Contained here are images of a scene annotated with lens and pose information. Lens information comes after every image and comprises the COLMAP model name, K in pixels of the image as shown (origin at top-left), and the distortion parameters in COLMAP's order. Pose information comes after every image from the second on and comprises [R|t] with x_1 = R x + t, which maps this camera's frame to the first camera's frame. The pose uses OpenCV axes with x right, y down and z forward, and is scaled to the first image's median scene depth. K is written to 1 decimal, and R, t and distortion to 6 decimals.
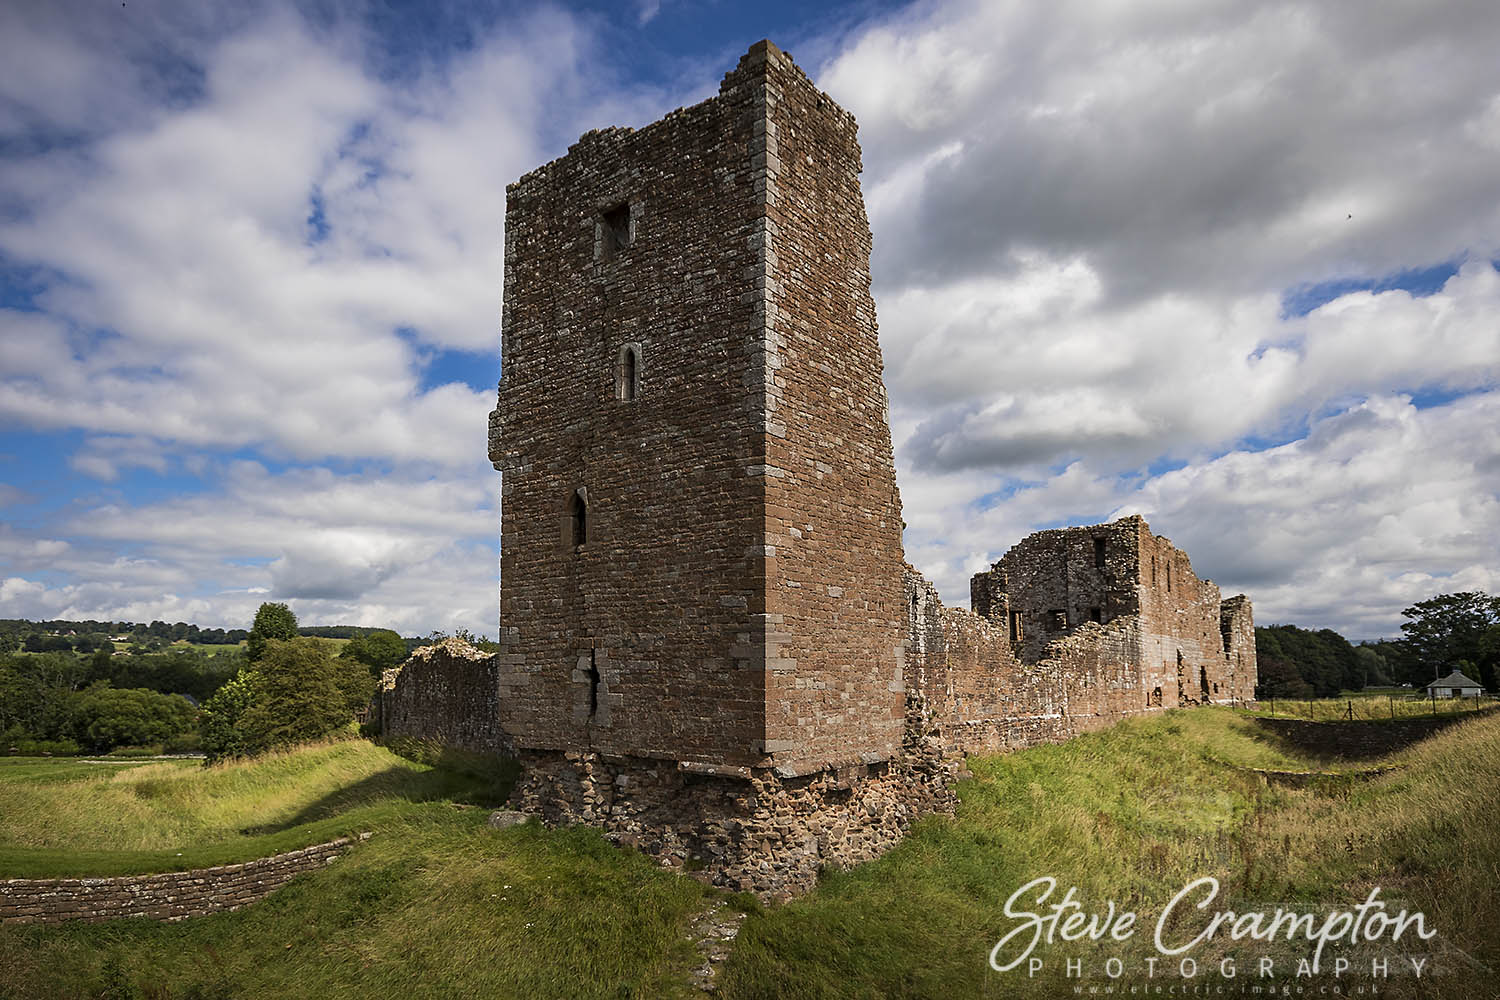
lens RADIAL K [[851.9, 0, 741.4], [0, 851.9, 490.1], [0, 0, 1]] dist [0.000921, 0.000180]
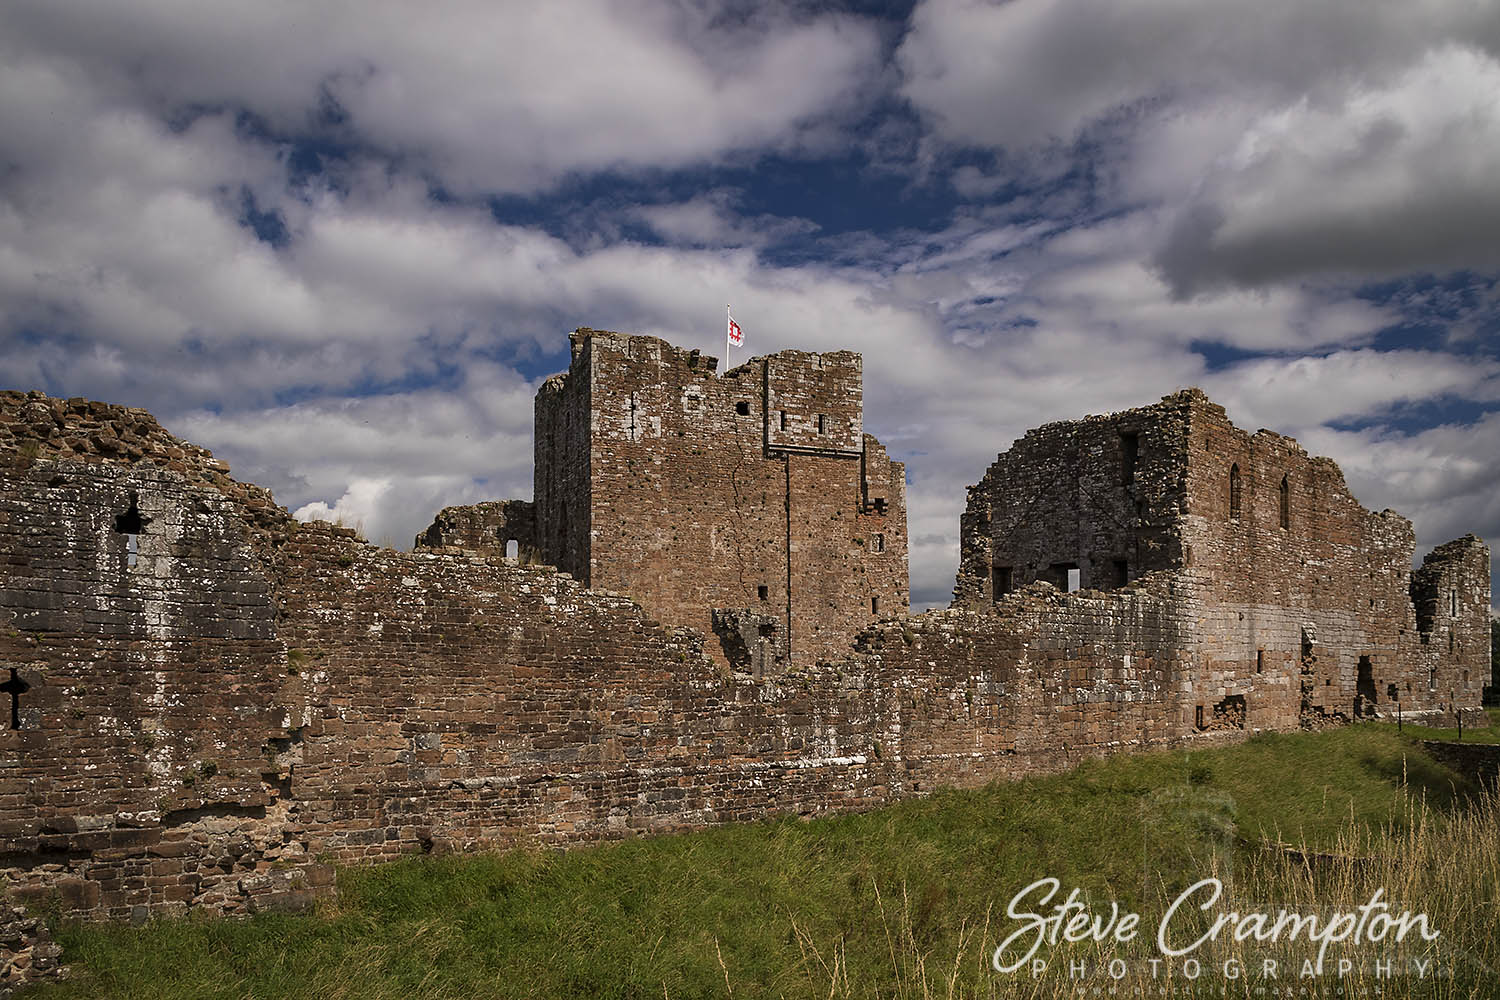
lens RADIAL K [[1240.0, 0, 750.0], [0, 1240.0, 500.0], [0, 0, 1]] dist [-0.105669, 0.007768]
pose [[0.993411, -0.021434, -0.112582, 0.816183], [0.029578, 0.997025, 0.071173, 0.109365], [0.110721, -0.074034, 0.991090, 0.545230]]
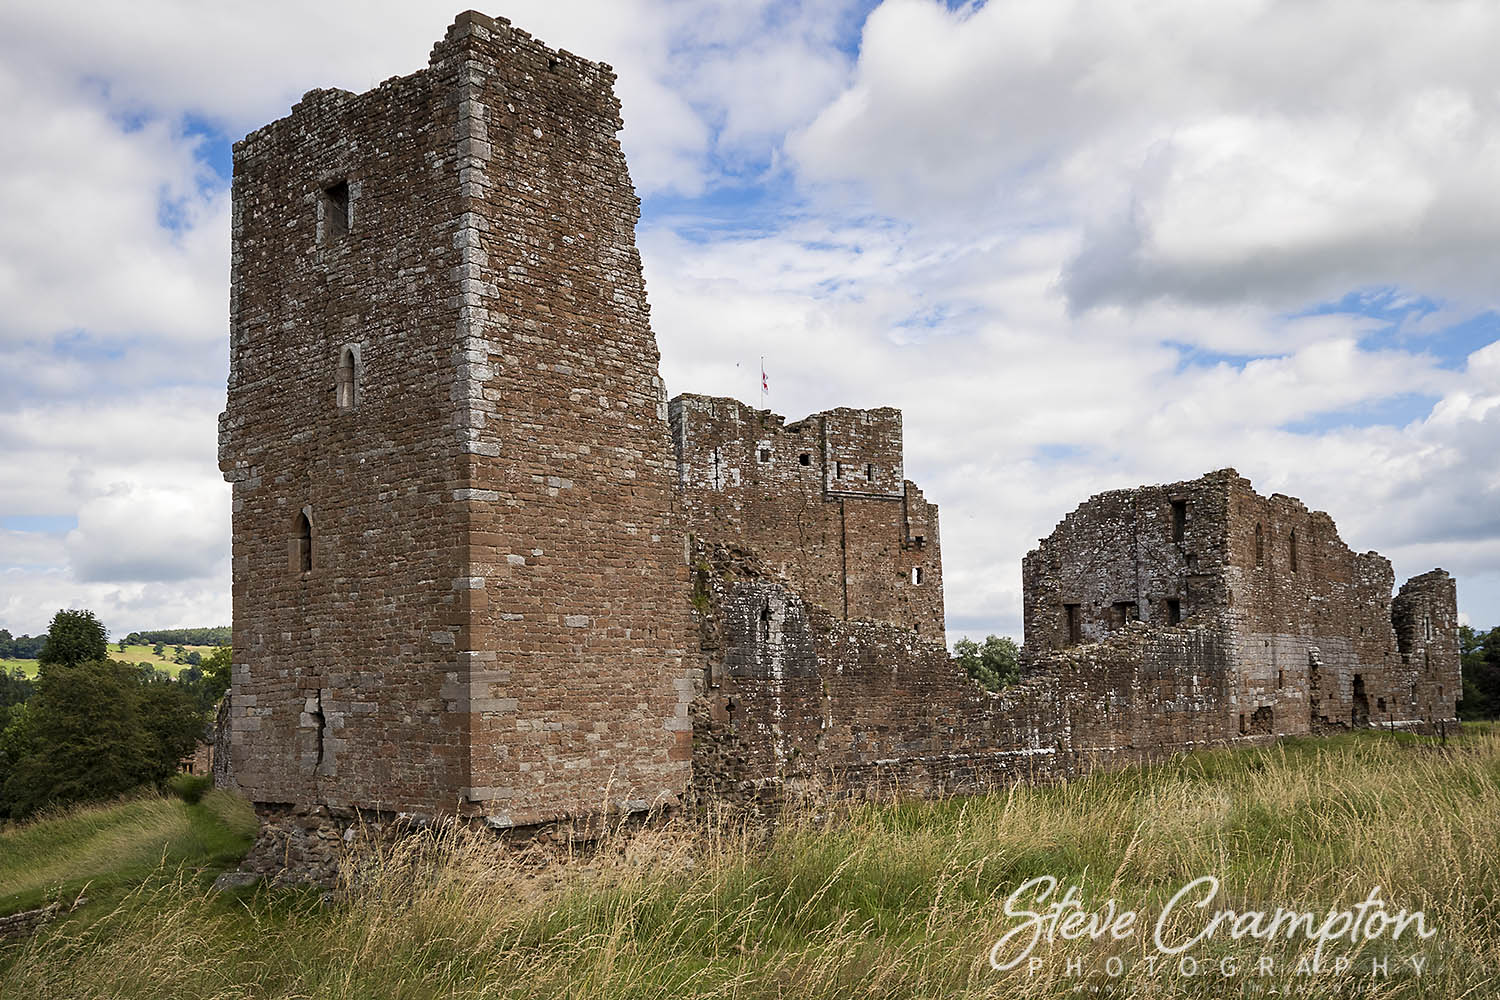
lens RADIAL K [[1303.2, 0, 753.7], [0, 1303.2, 439.7], [0, 0, 1]] dist [-0.001077, -0.005231]
pose [[0.998936, -0.026707, -0.037608, 0.329525], [0.027521, 0.999394, 0.021292, -0.088626], [0.037017, -0.022305, 0.999066, -0.329839]]
